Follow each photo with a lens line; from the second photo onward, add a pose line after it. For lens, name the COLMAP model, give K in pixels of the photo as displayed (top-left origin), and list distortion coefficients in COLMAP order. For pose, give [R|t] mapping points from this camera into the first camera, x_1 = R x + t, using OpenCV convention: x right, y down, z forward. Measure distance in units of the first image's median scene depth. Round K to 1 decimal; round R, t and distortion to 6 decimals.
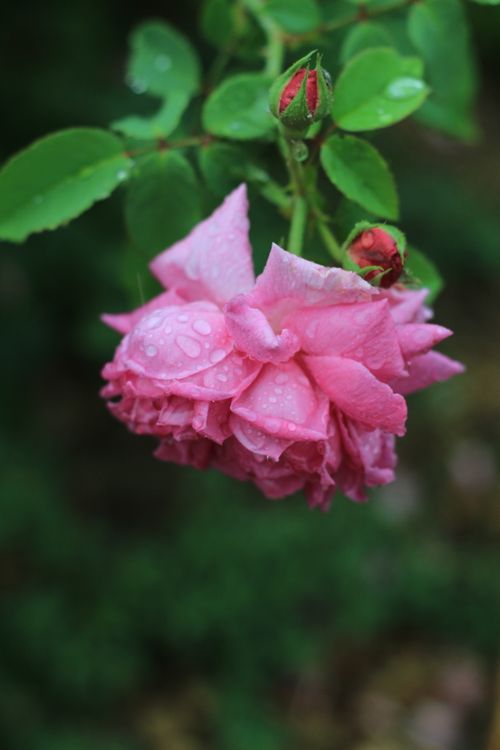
lens RADIAL K [[2040.0, 0, 248.5], [0, 2040.0, 377.2], [0, 0, 1]] dist [-0.091837, 0.000000]
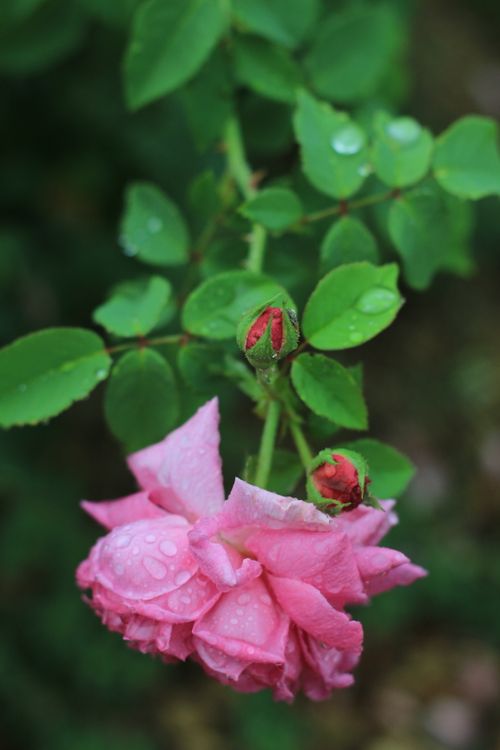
lens RADIAL K [[2040.0, 0, 250.3], [0, 2040.0, 375.5], [0, 0, 1]] dist [-0.091837, 0.000000]
pose [[0.998655, 0.026936, -0.044305, 0.060113], [-0.022062, 0.994012, 0.107025, -0.215353], [0.046922, -0.105904, 0.993269, -0.019373]]
